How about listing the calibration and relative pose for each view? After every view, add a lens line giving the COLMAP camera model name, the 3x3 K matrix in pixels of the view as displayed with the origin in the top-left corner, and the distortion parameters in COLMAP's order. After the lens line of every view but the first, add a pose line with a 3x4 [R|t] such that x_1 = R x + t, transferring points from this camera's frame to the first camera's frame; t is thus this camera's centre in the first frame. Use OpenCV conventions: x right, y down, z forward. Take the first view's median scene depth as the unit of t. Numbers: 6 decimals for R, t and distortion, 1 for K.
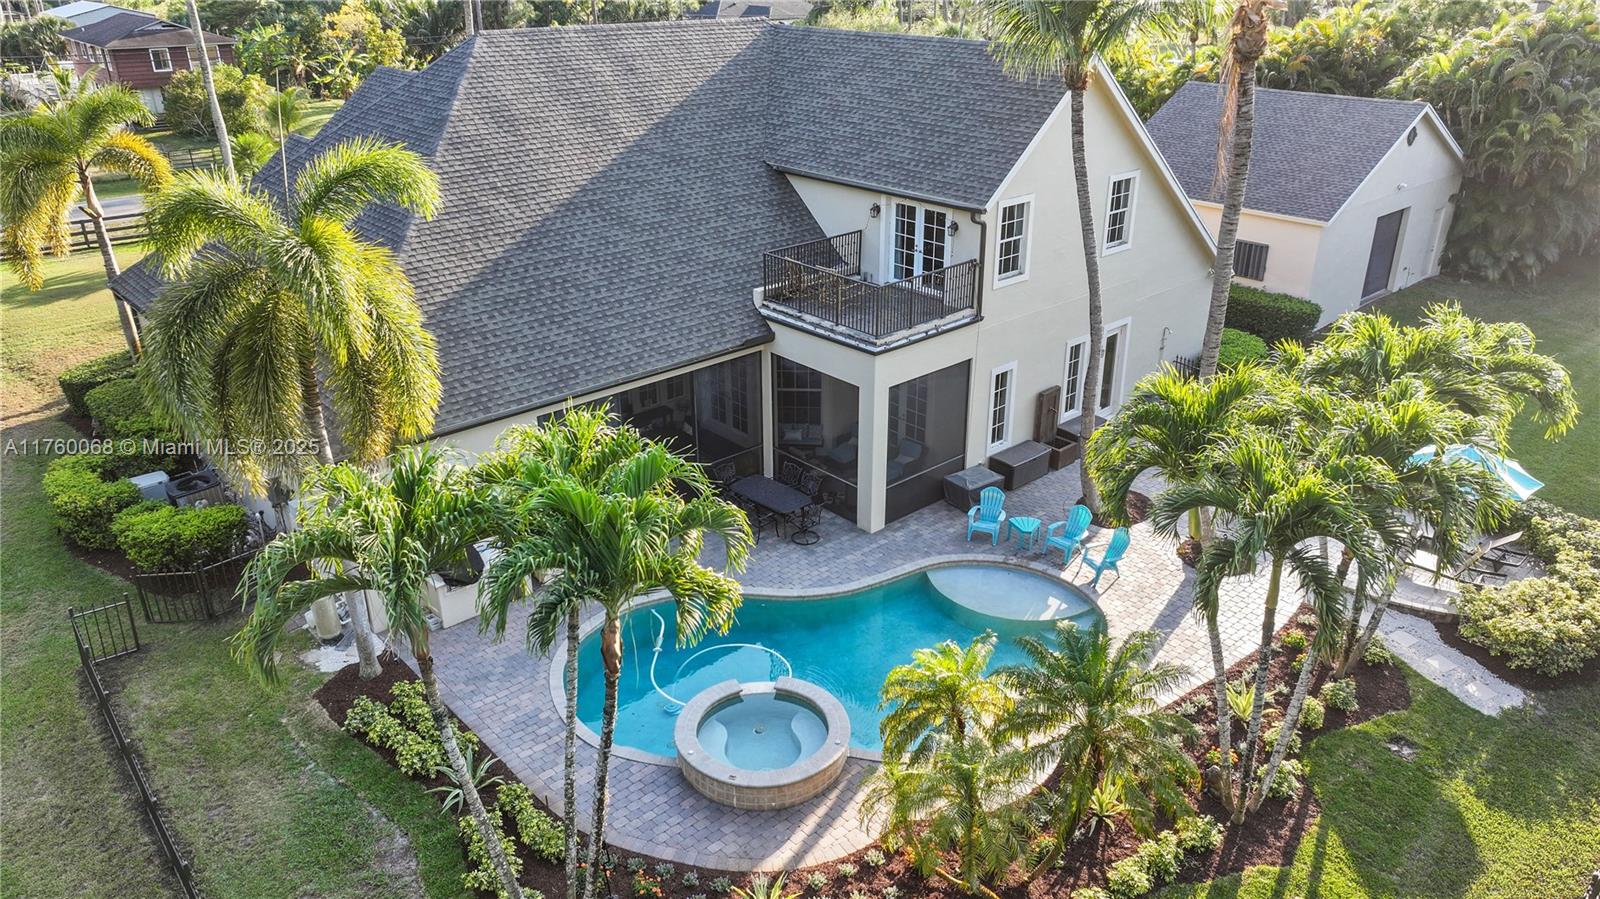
lens RADIAL K [[1121.5, 0, 804.8], [0, 1121.5, 441.6], [0, 0, 1]] dist [-0.004530, 0.004757]
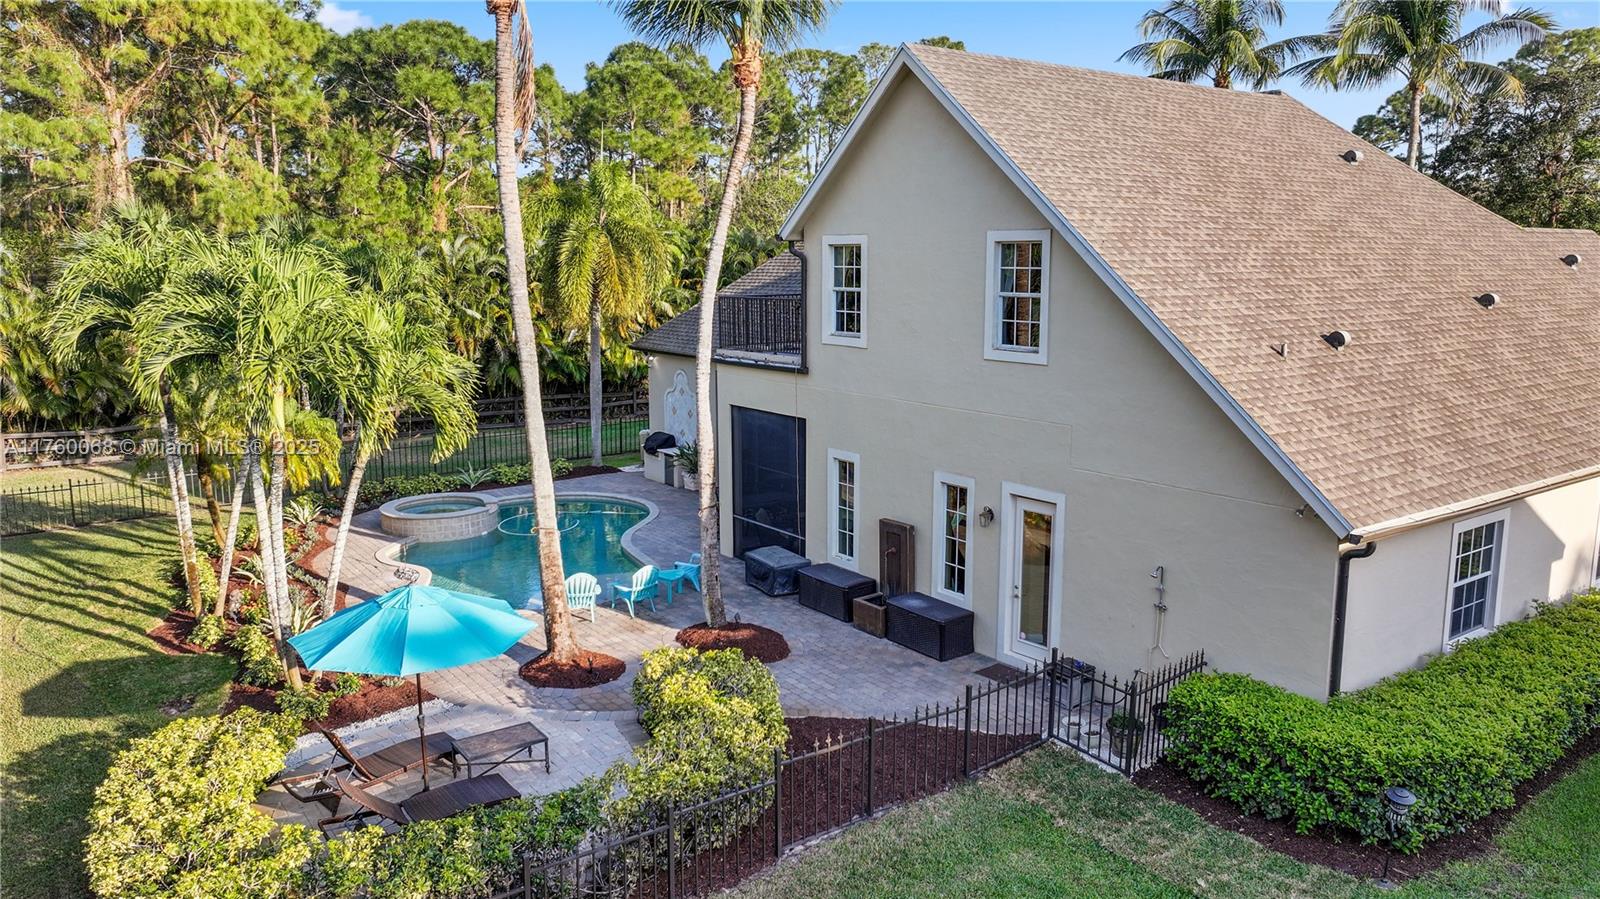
lens RADIAL K [[1121.5, 0, 804.8], [0, 1121.5, 441.6], [0, 0, 1]] dist [-0.004530, 0.004757]
pose [[-0.092737, 0.165018, -0.981921, 1.017989], [-0.405039, 0.894635, 0.188603, -0.225671], [0.909584, 0.415206, -0.016127, 1.050734]]
